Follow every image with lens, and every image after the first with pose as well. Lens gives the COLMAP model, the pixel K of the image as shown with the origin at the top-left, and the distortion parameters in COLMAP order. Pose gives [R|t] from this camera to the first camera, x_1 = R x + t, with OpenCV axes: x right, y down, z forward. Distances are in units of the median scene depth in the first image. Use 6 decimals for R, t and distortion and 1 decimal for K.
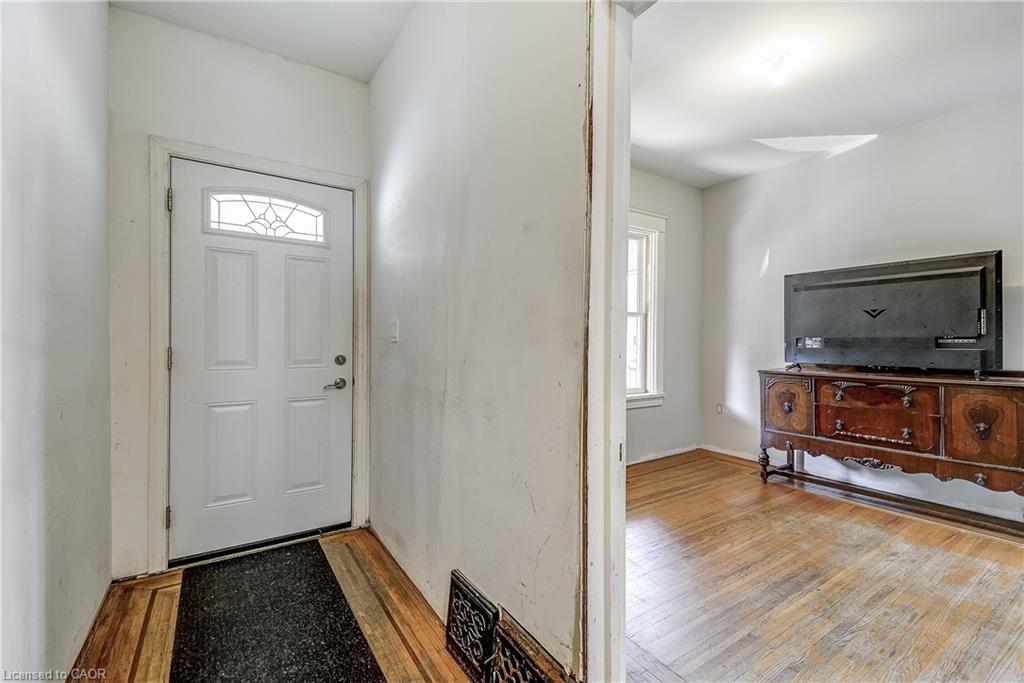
lens RADIAL K [[452.5, 0, 531.2], [0, 452.5, 336.6], [0, 0, 1]] dist [0.027129, -0.000257]
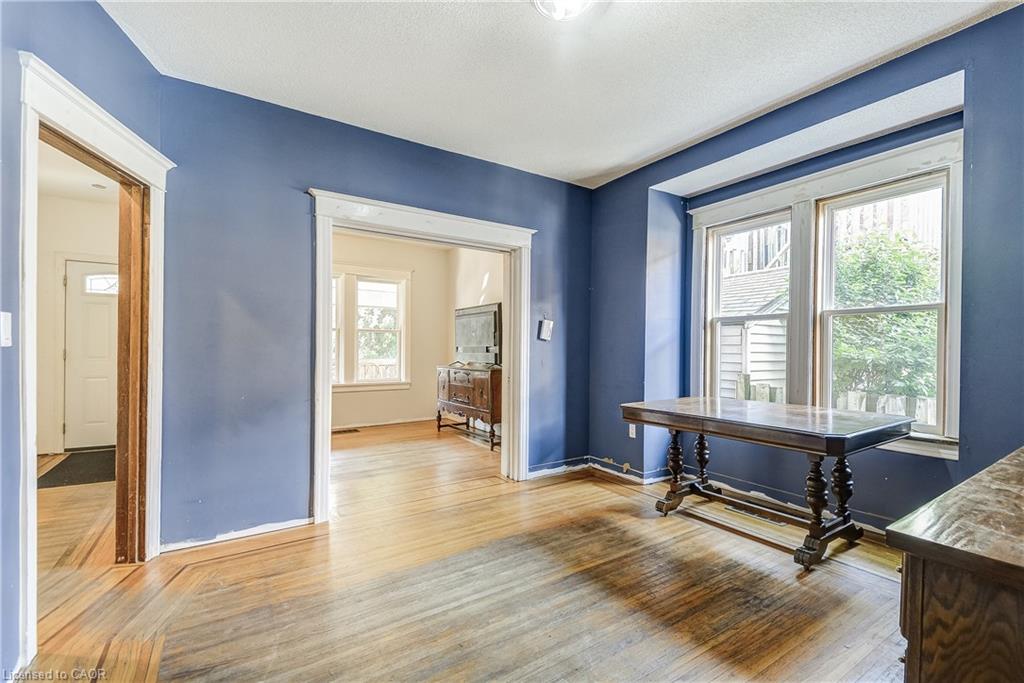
lens RADIAL K [[443.0, 0, 530.3], [0, 443.0, 343.1], [0, 0, 1]] dist [-0.000207, -0.000158]
pose [[0.999971, 0.005532, -0.005224, 0.967061], [-0.005541, 0.999983, -0.001805, -0.009458], [0.005214, 0.001834, 0.999985, -0.727810]]
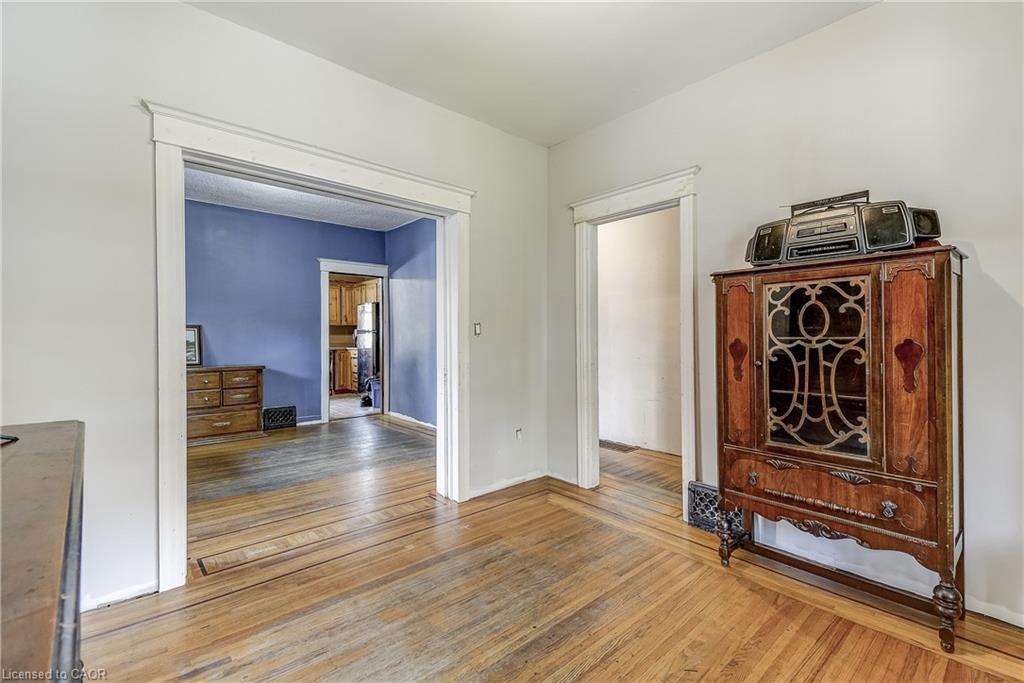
lens RADIAL K [[452.5, 0, 531.2], [0, 452.5, 336.6], [0, 0, 1]] dist [0.027129, -0.000257]
pose [[-0.989554, -0.000924, -0.144157, 0.496749], [0.000723, 0.999935, -0.011370, 0.015411], [0.144158, -0.011355, -0.989490, 1.215880]]
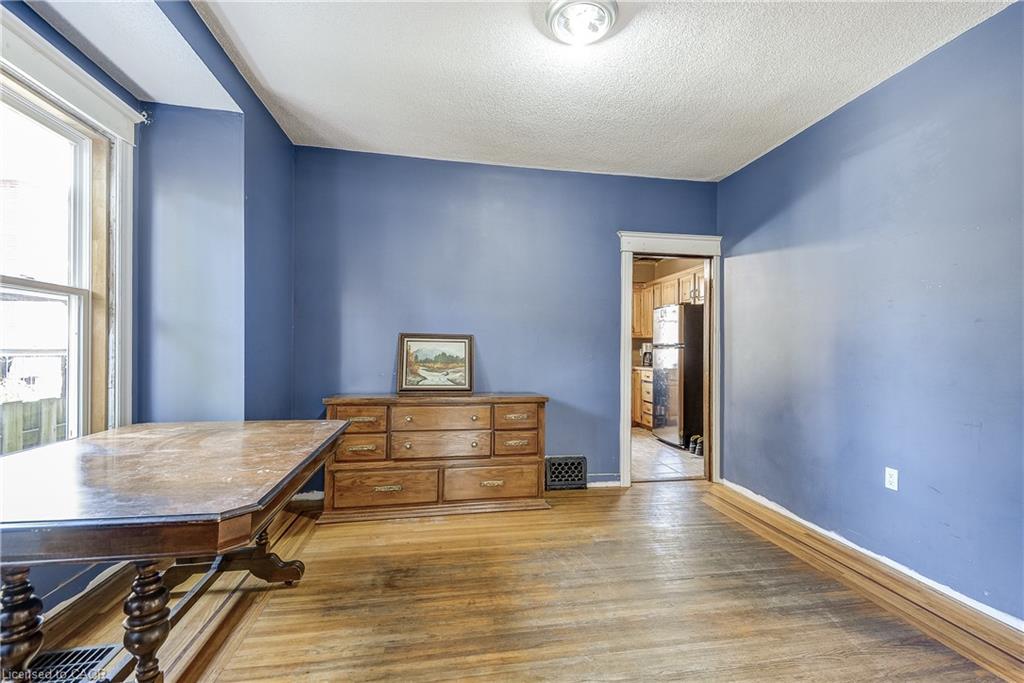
lens RADIAL K [[448.3, 0, 536.6], [0, 448.3, 354.0], [0, 0, 1]] dist [0.001773, 0.000042]
pose [[-0.925133, -0.015565, 0.379323, 0.825069], [-0.017701, 0.999841, -0.002143, 0.004016], [-0.379229, -0.008697, -0.925262, 0.458175]]
